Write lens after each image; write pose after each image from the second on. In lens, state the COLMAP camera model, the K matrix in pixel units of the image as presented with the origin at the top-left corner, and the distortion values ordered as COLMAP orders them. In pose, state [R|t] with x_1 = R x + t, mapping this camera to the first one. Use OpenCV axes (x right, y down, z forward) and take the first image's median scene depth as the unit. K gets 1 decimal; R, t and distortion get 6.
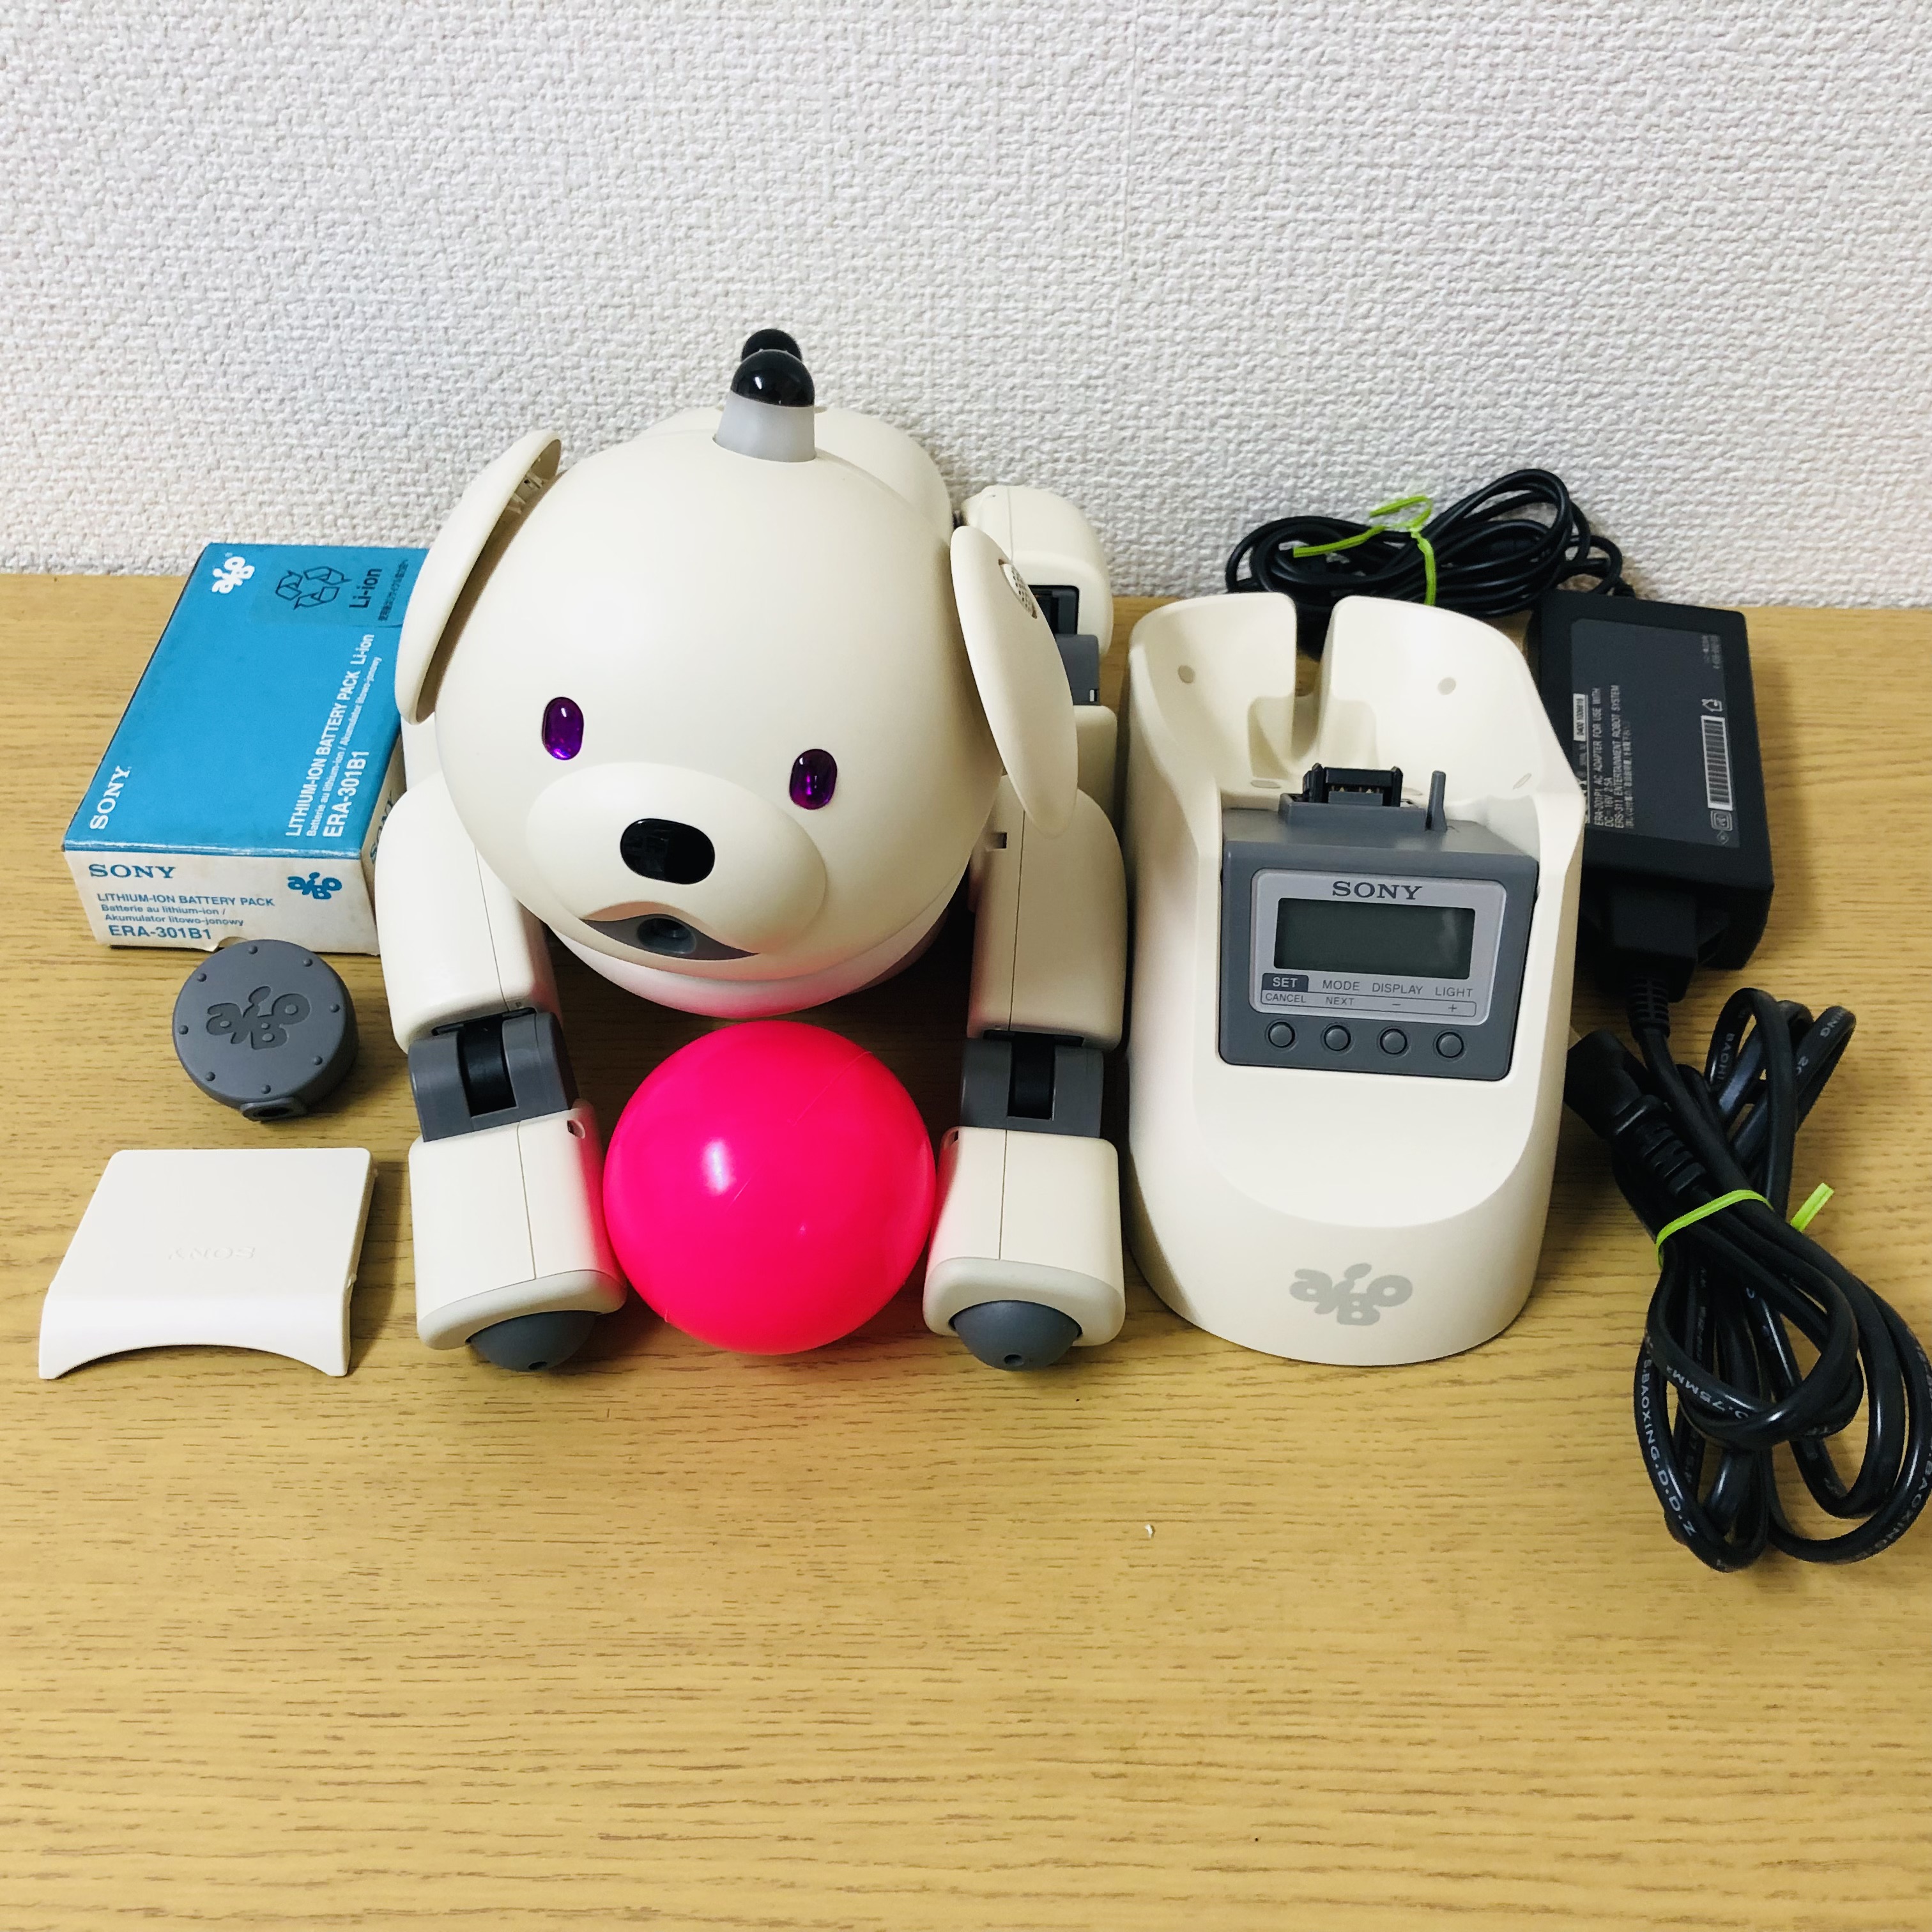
lens RADIAL K [[2142.4, 0, 966.9], [0, 2142.4, 947.4], [0, 0, 1]] dist [0.001871, 0.000000]
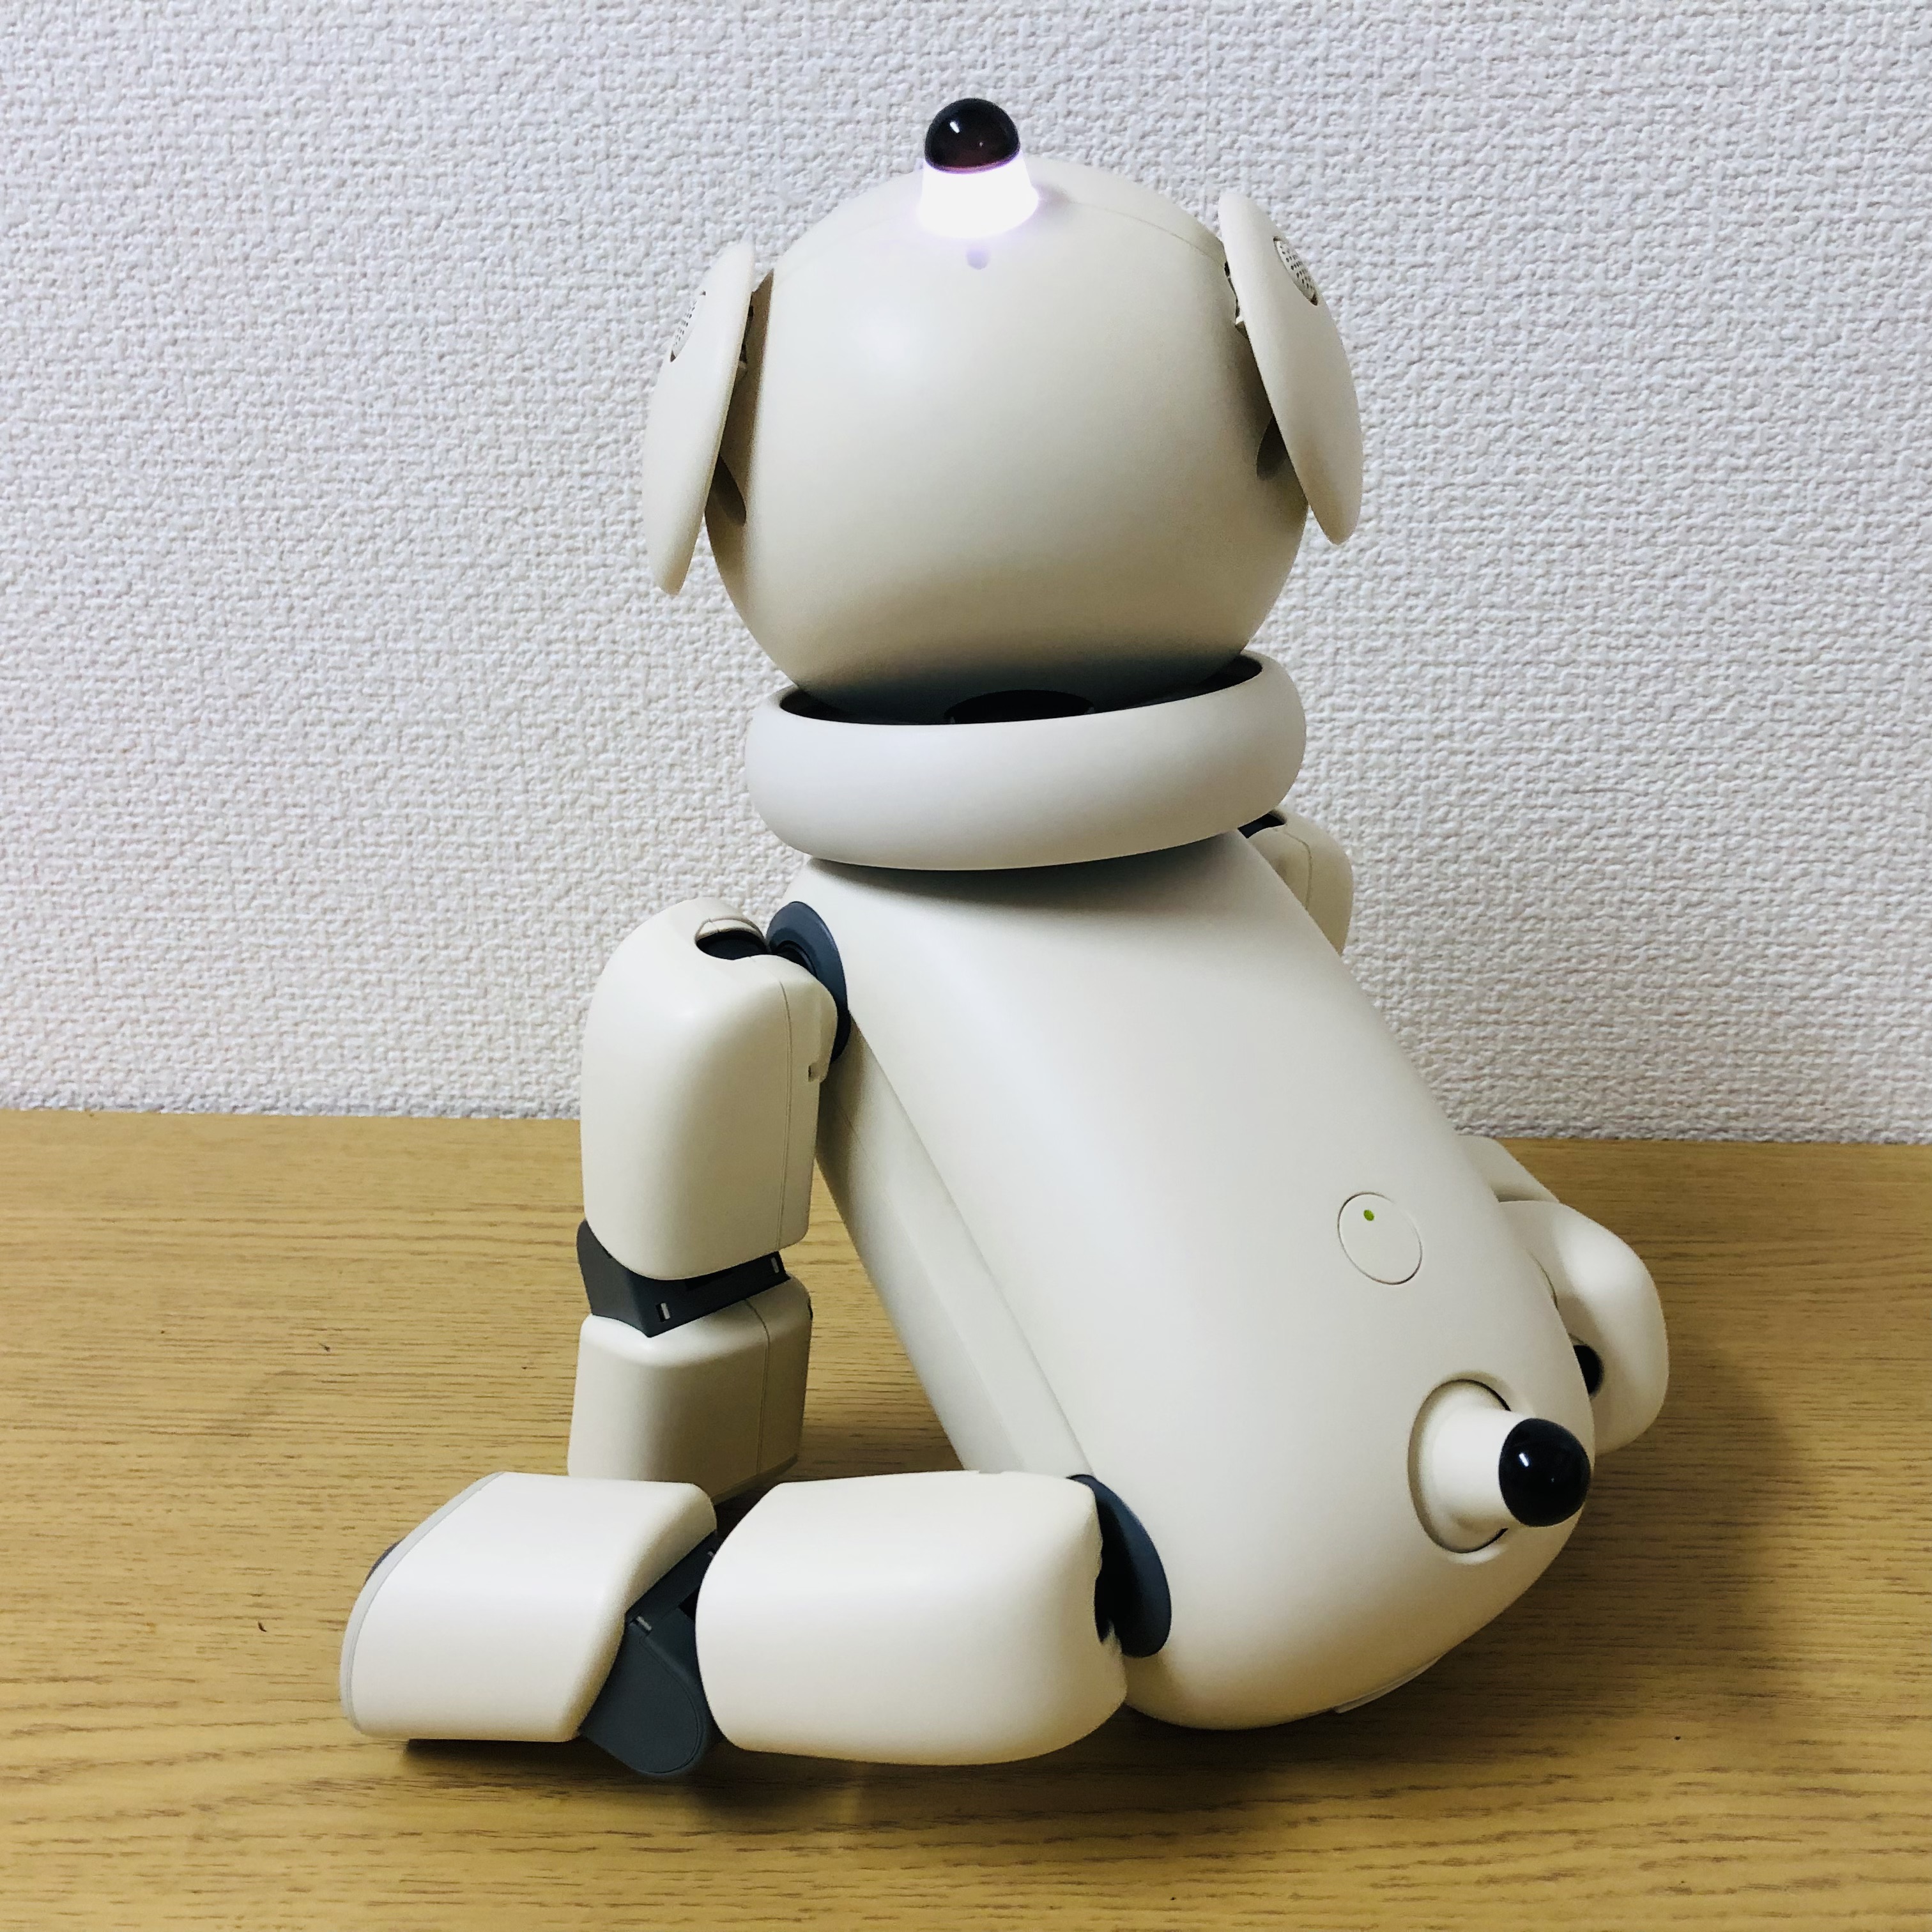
lens RADIAL K [[2142.4, 0, 936.5], [0, 2142.4, 923.9], [0, 0, 1]] dist [0.001871, 0.000000]
pose [[0.998384, -0.004610, -0.056644, 0.010002], [-0.020439, 0.900894, -0.433558, 0.181684], [0.053029, 0.434015, 0.899344, 0.131817]]
